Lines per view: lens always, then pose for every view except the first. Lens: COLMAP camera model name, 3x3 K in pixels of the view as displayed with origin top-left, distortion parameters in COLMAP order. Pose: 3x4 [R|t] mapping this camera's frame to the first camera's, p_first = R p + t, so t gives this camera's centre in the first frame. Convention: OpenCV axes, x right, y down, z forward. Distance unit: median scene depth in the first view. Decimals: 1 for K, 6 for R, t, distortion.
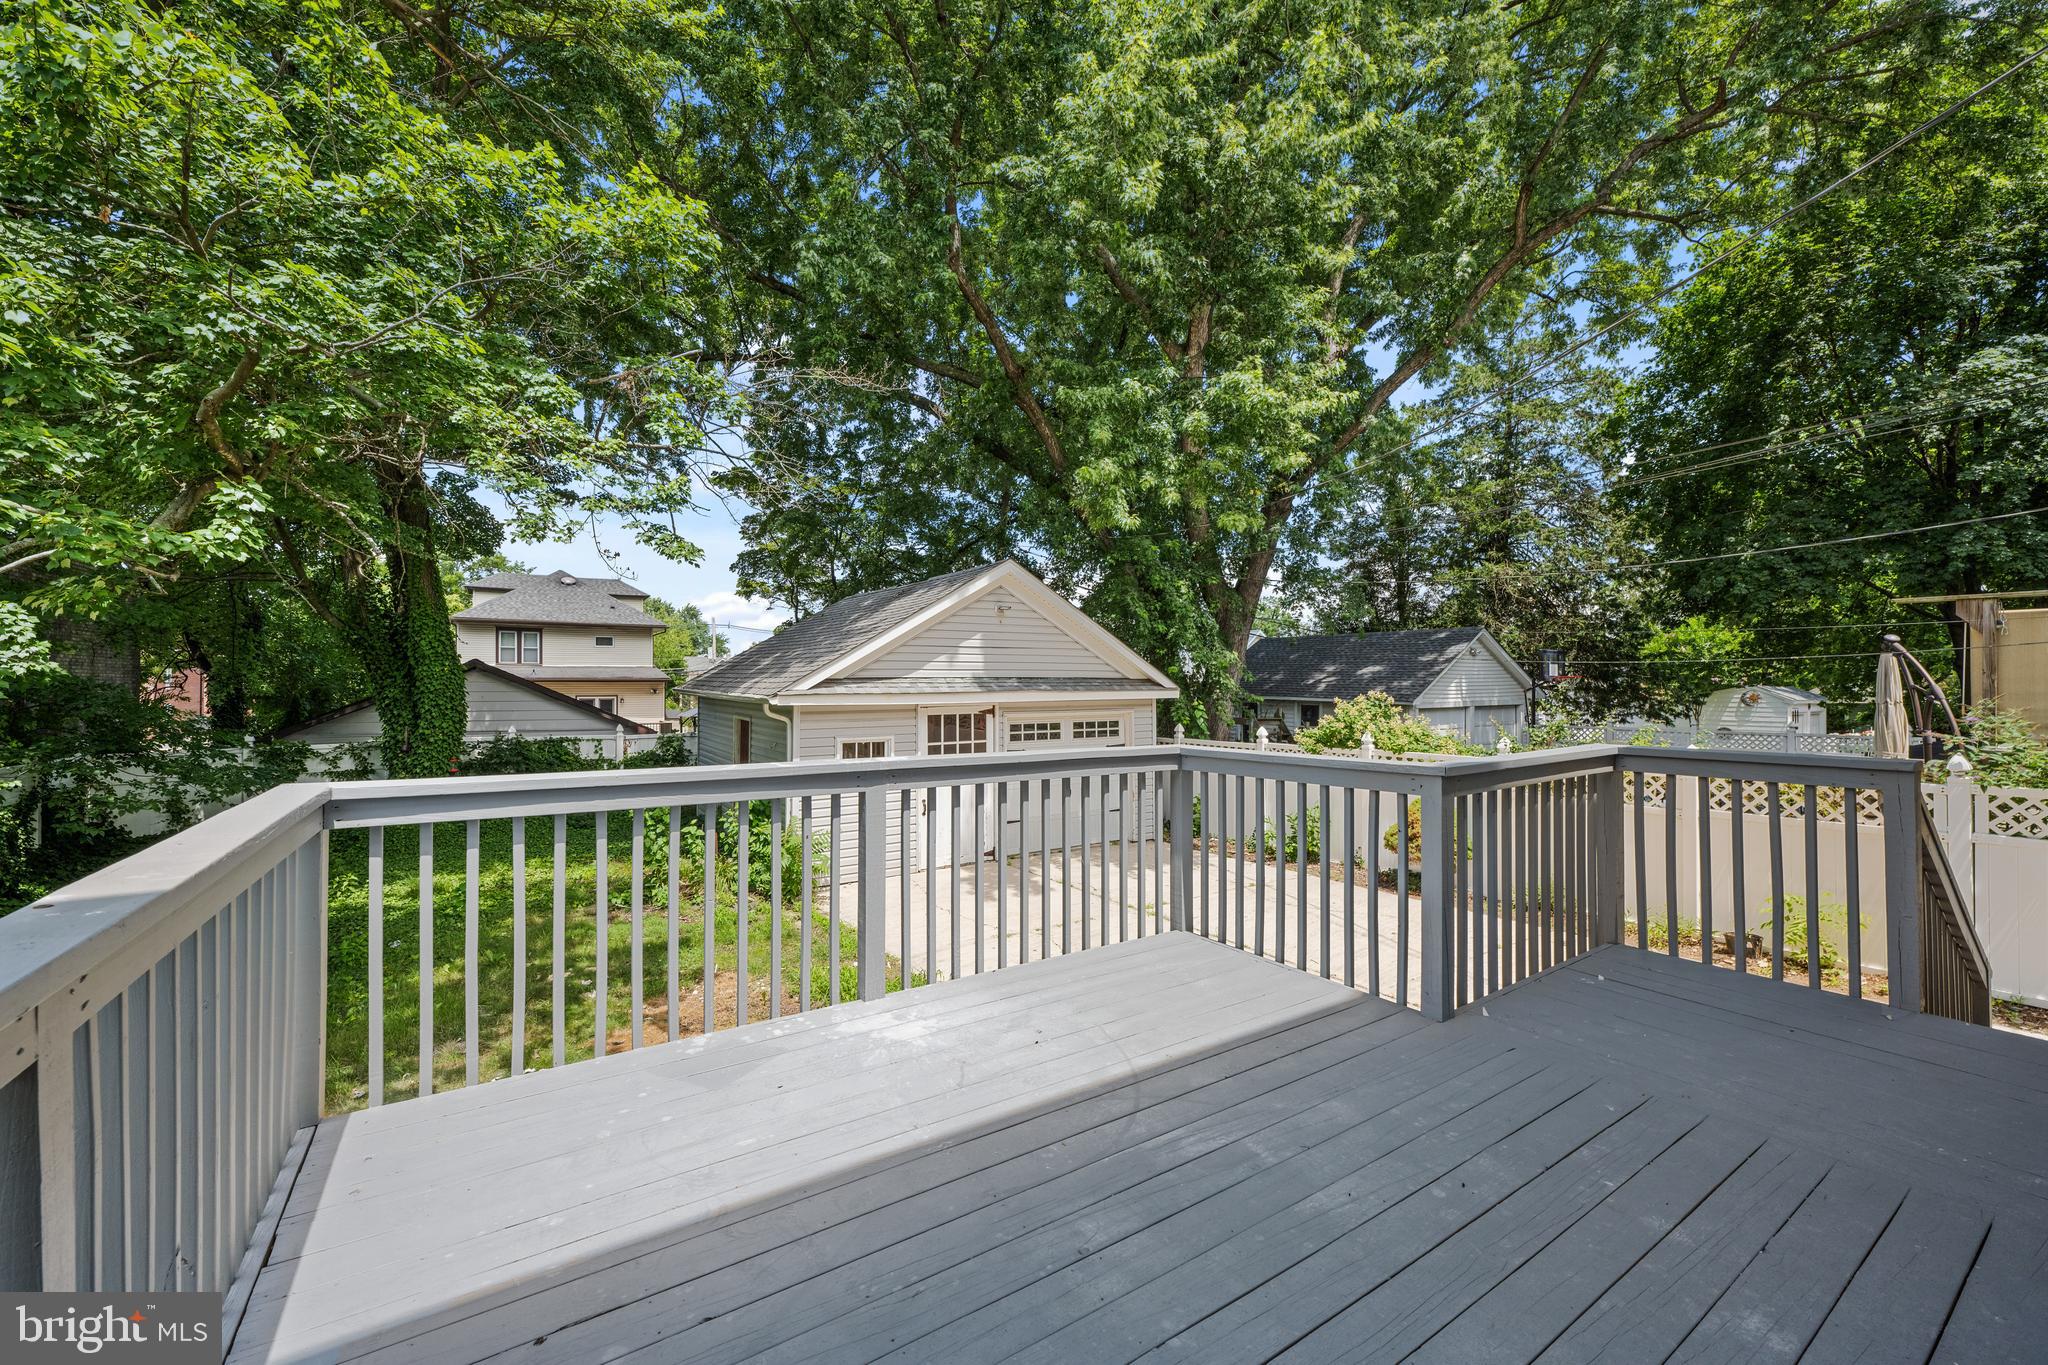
lens RADIAL K [[808.6, 0, 1028.2], [0, 808.6, 685.8], [0, 0, 1]] dist [0.000362, 0.000237]
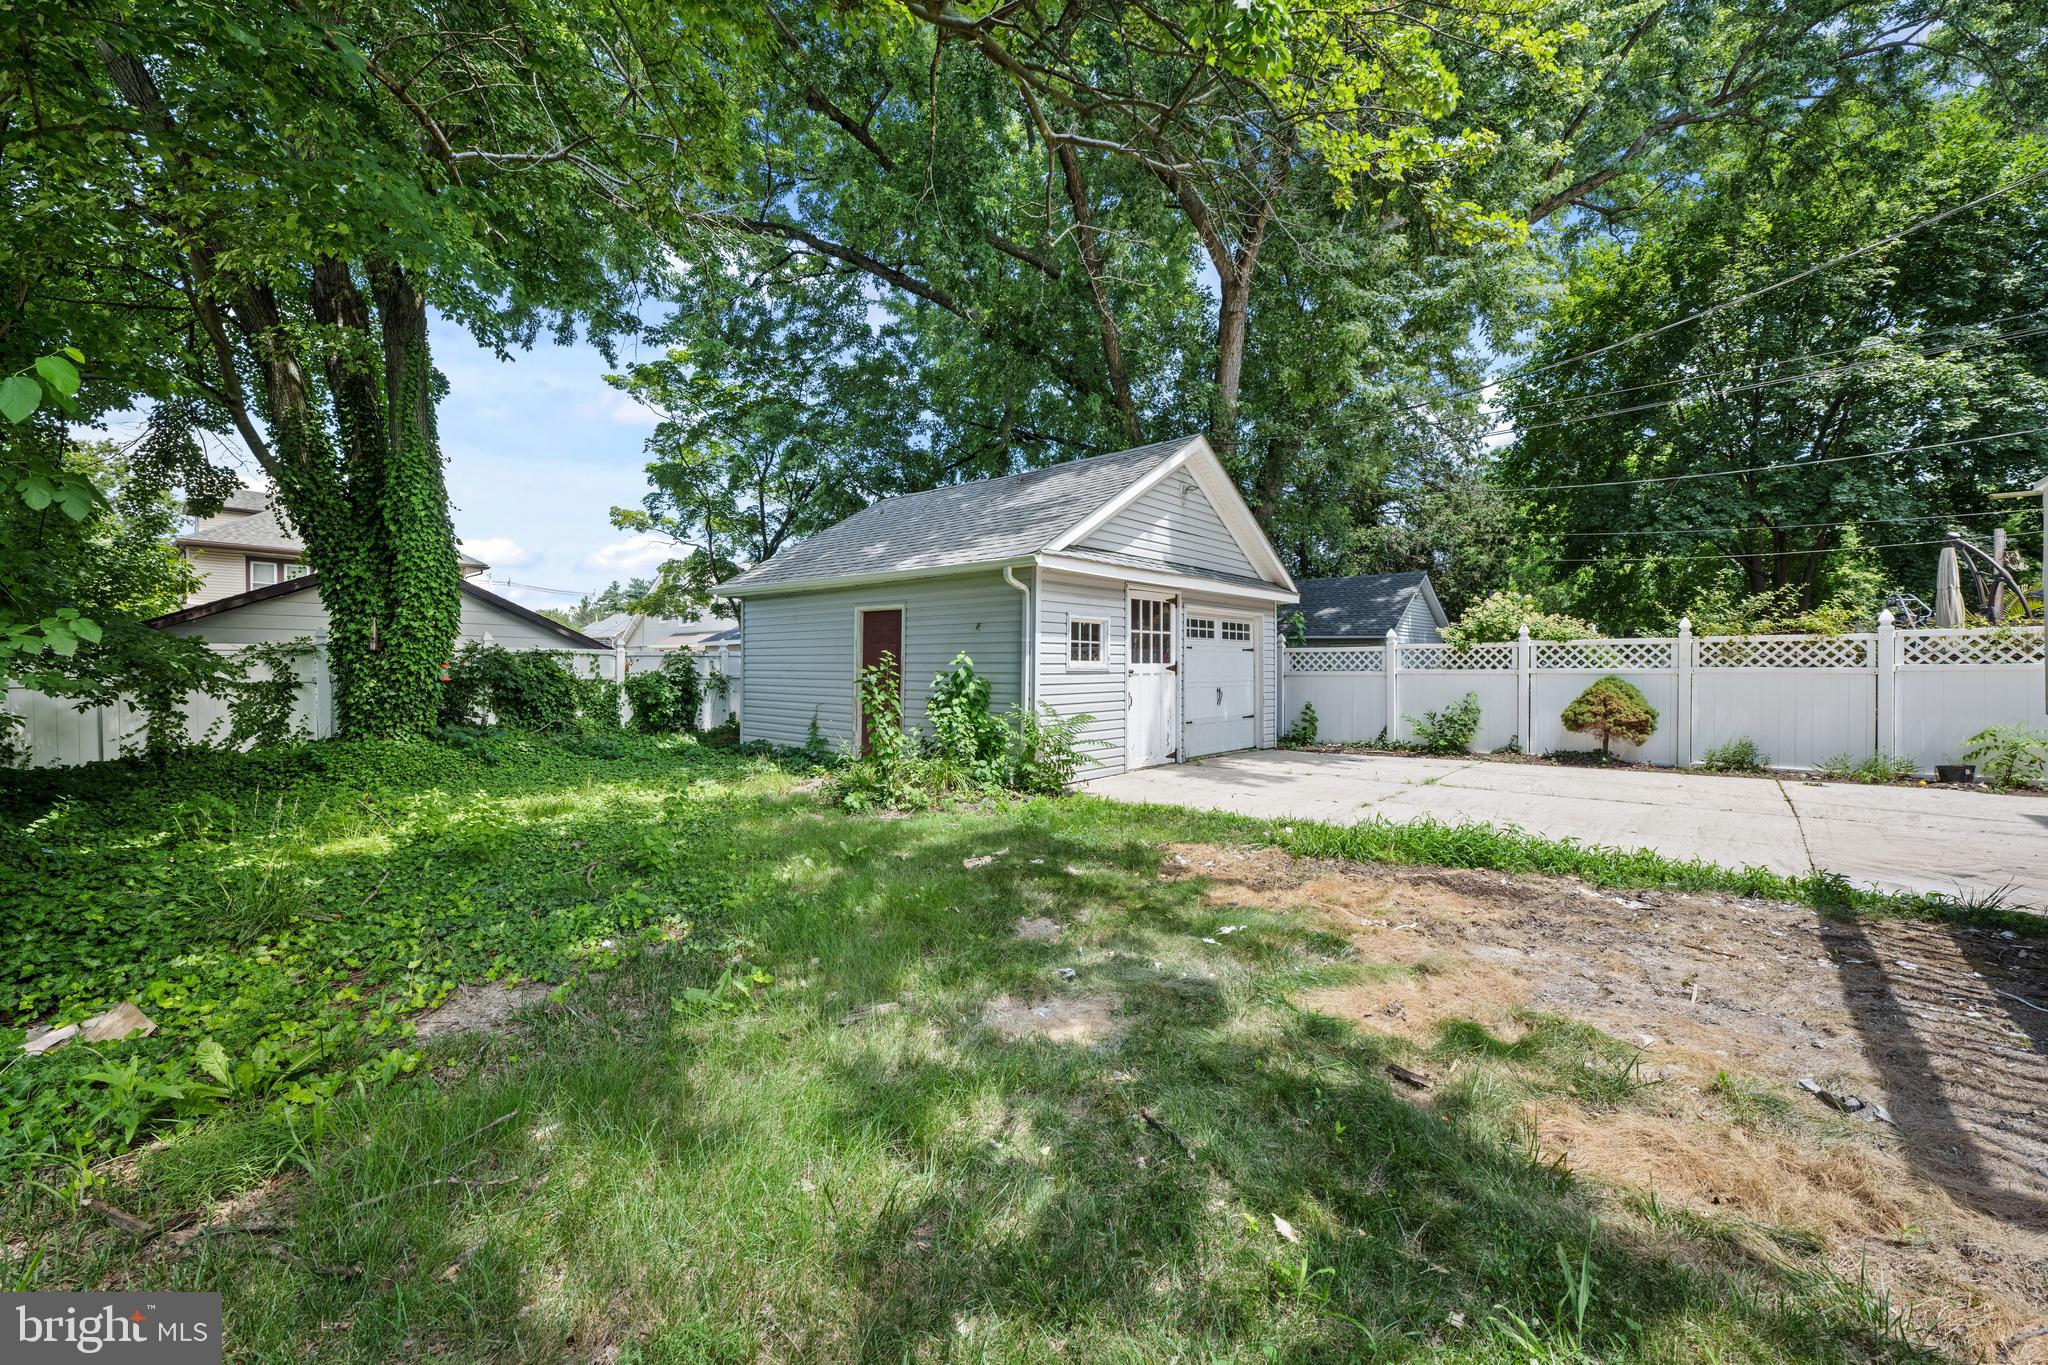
lens RADIAL K [[808.6, 0, 1027.1], [0, 808.6, 676.3], [0, 0, 1]] dist [0.000362, 0.000237]
pose [[0.961763, -0.002840, 0.273868, -0.433362], [0.000936, 0.999974, 0.007081, 0.104595], [-0.273882, -0.006554, 0.961741, 0.155699]]
